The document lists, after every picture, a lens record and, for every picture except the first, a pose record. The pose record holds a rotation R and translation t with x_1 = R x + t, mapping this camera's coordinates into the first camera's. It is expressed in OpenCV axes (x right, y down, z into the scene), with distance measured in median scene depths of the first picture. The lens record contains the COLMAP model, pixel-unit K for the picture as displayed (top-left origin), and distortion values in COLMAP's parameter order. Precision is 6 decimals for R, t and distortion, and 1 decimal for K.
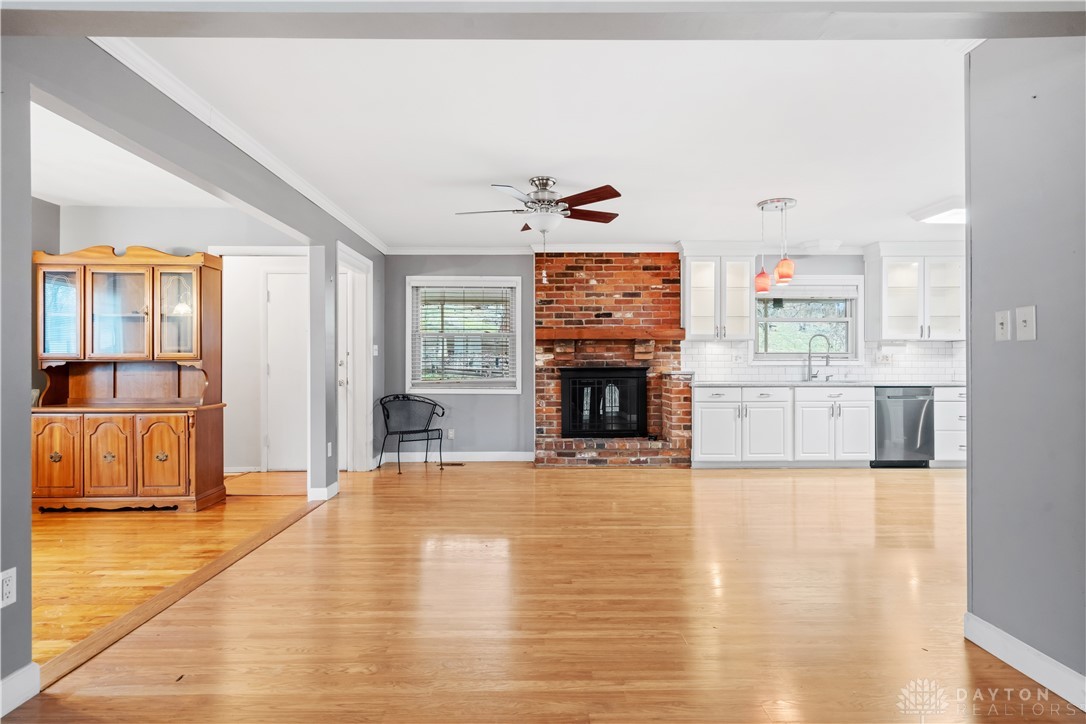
lens RADIAL K [[583.6, 0, 543.0], [0, 583.6, 362.0], [0, 0, 1]] dist [0.002985, 0.000168]
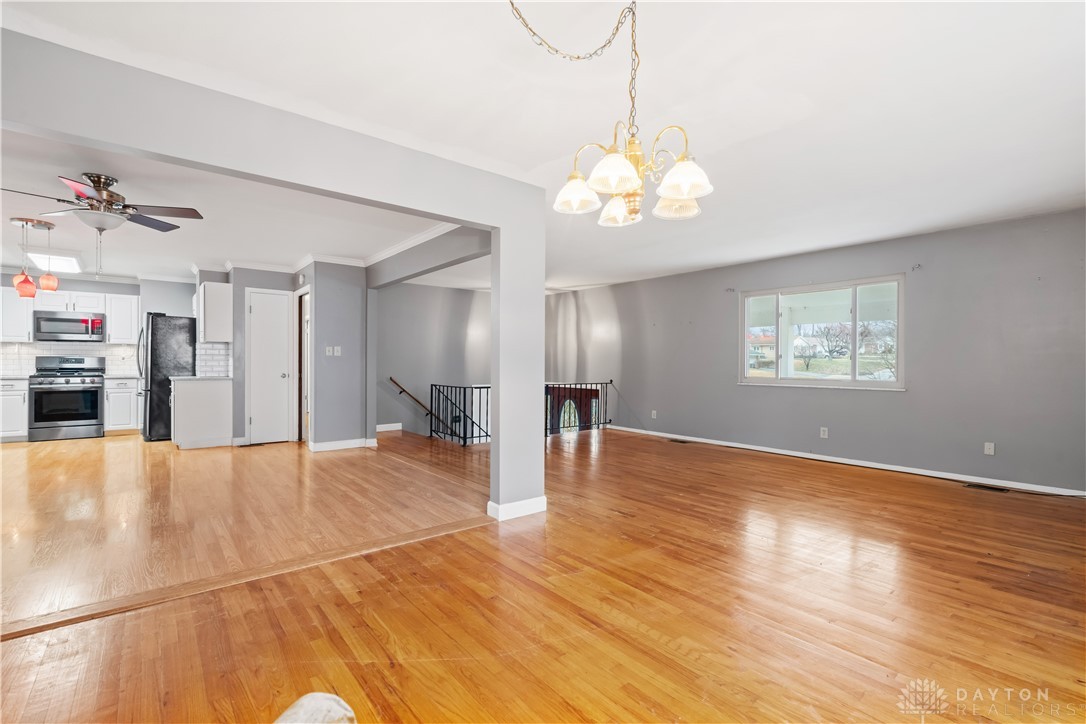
lens RADIAL K [[488.9, 0, 543.0], [0, 488.9, 362.0], [0, 0, 1]] dist [0.000554, 0.000171]
pose [[-0.619525, 0.002495, 0.784973, -0.724528], [-0.002758, 0.999982, -0.005355, 0.003777], [-0.784972, -0.005482, -0.619507, 0.591612]]
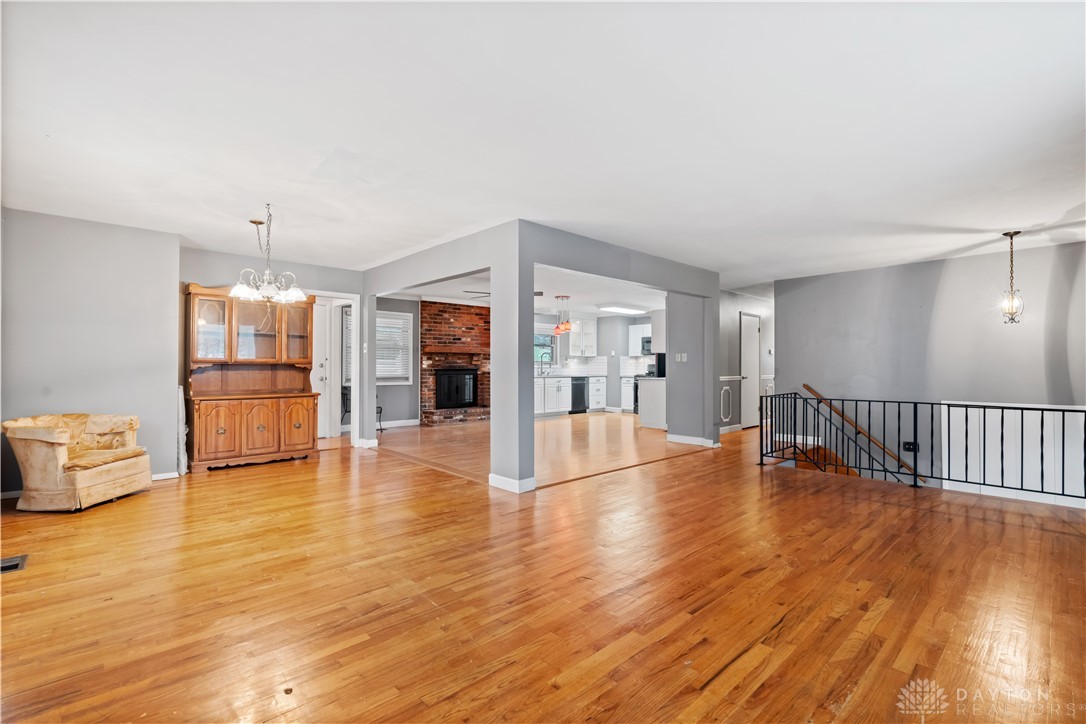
lens RADIAL K [[488.9, 0, 543.0], [0, 488.9, 362.0], [0, 0, 1]] dist [0.000554, 0.000171]
pose [[0.738848, 0.009702, 0.673802, -0.705753], [-0.006056, 0.999952, -0.007758, -0.000768], [-0.673845, 0.001652, 0.738871, -0.275479]]
